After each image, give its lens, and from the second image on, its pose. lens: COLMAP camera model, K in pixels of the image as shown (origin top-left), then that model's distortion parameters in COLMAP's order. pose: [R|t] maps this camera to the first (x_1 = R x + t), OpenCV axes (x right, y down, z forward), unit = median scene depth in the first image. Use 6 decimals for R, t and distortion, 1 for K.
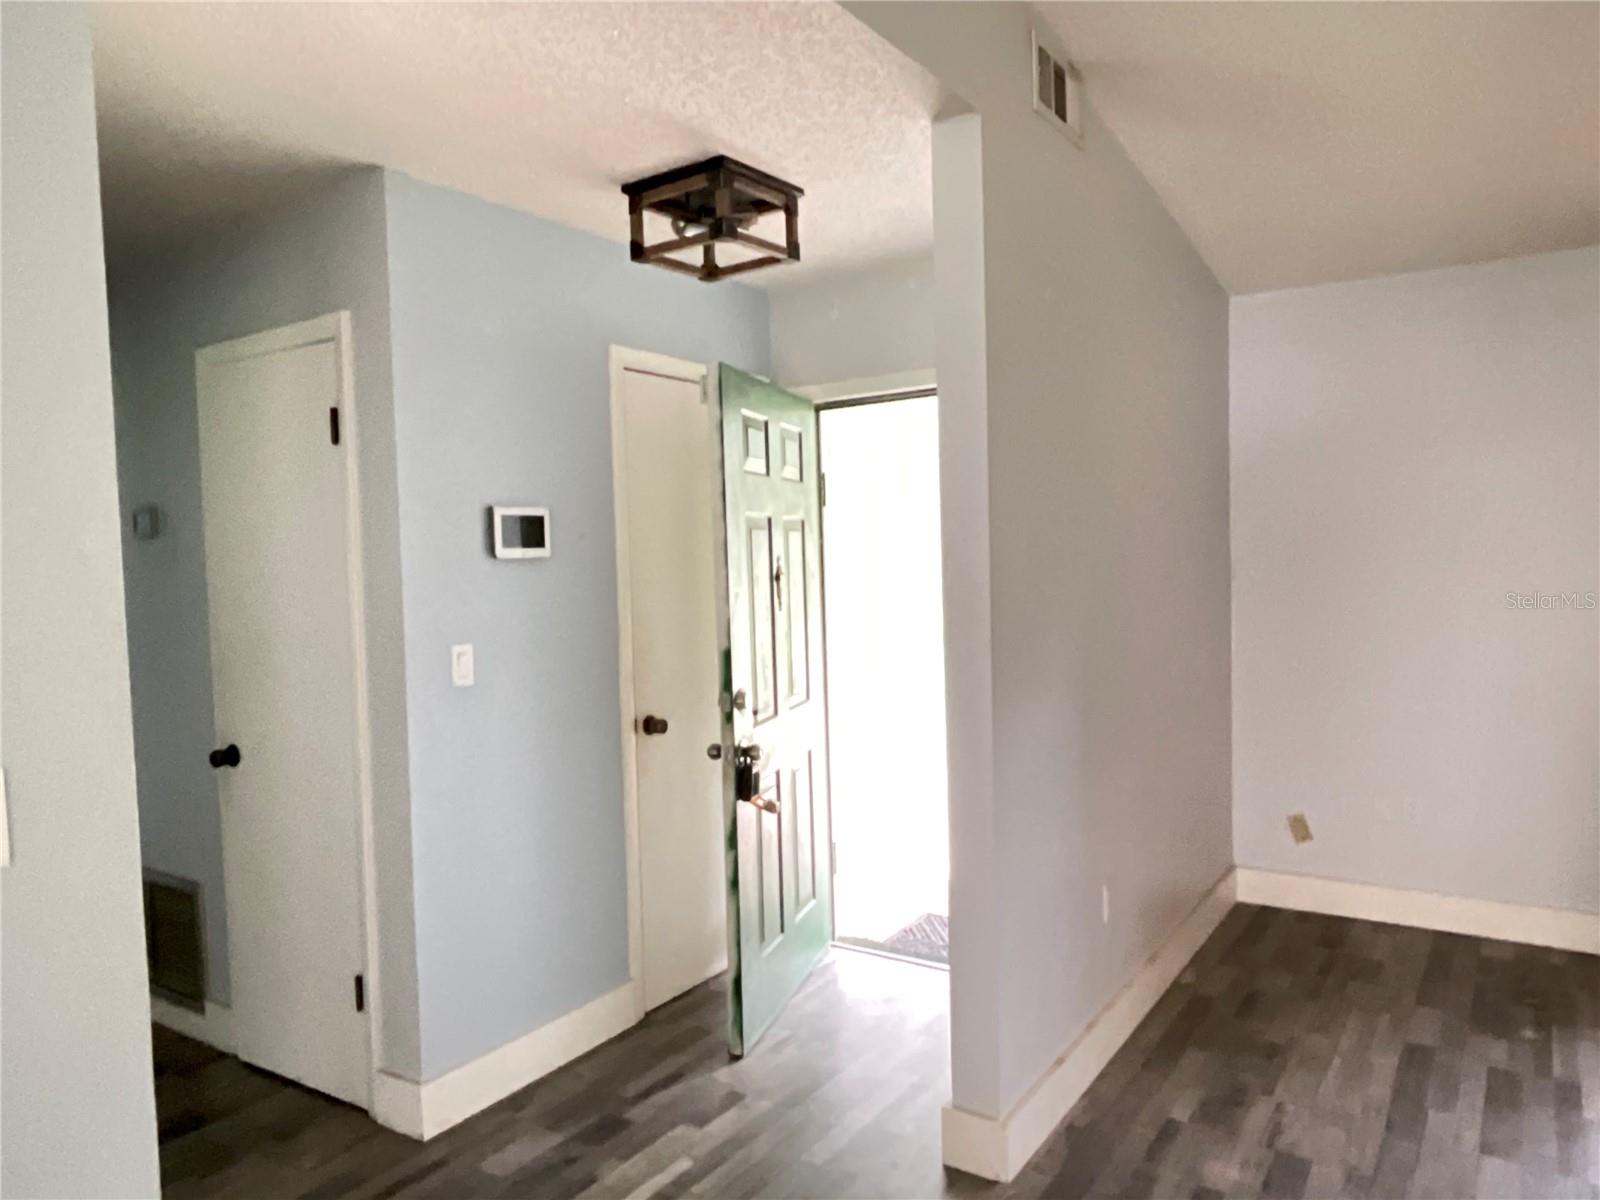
lens RADIAL K [[1076.2, 0, 802.1], [0, 1076.2, 599.3], [0, 0, 1]] dist [0.008651, -0.004702]
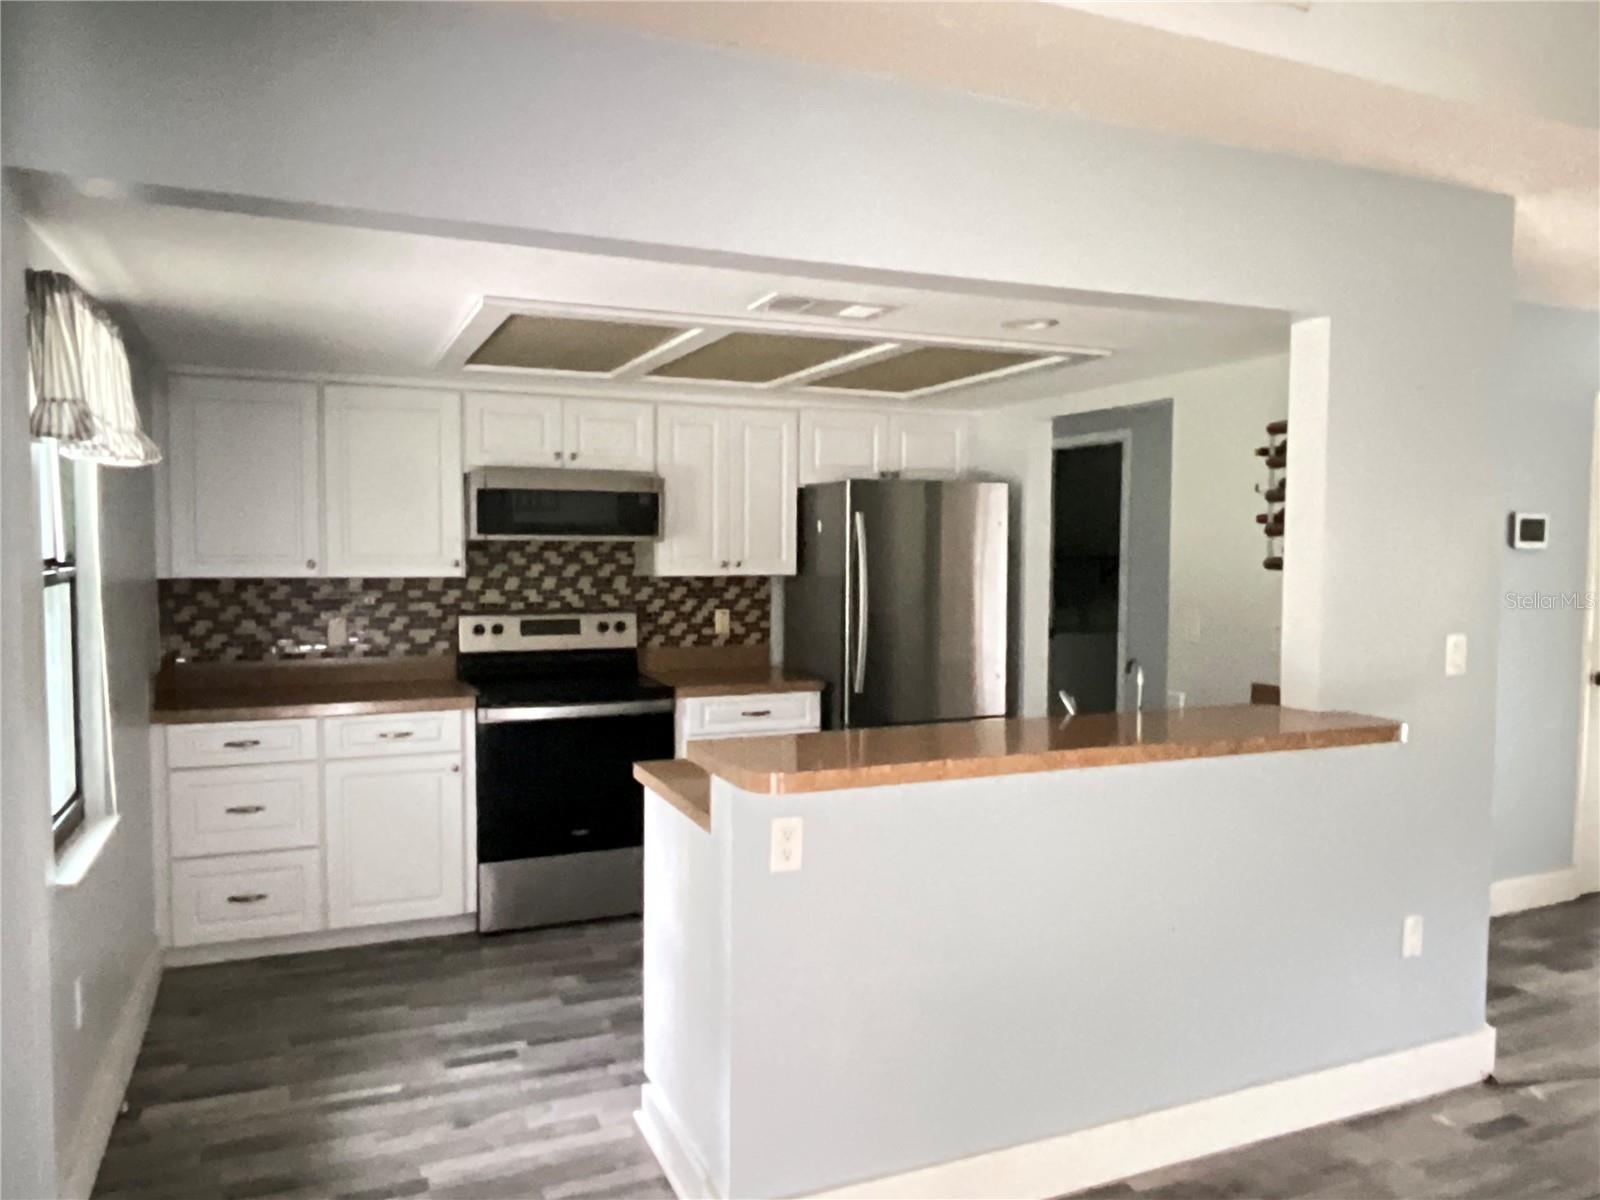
lens RADIAL K [[1137.2, 0, 801.2], [0, 1137.2, 604.6], [0, 0, 1]] dist [-0.017822, 0.004541]
pose [[0.846226, 0.067547, -0.528525, -0.276709], [-0.056474, 0.997715, 0.037090, 0.033836], [0.529823, -0.001539, 0.848107, -0.764484]]
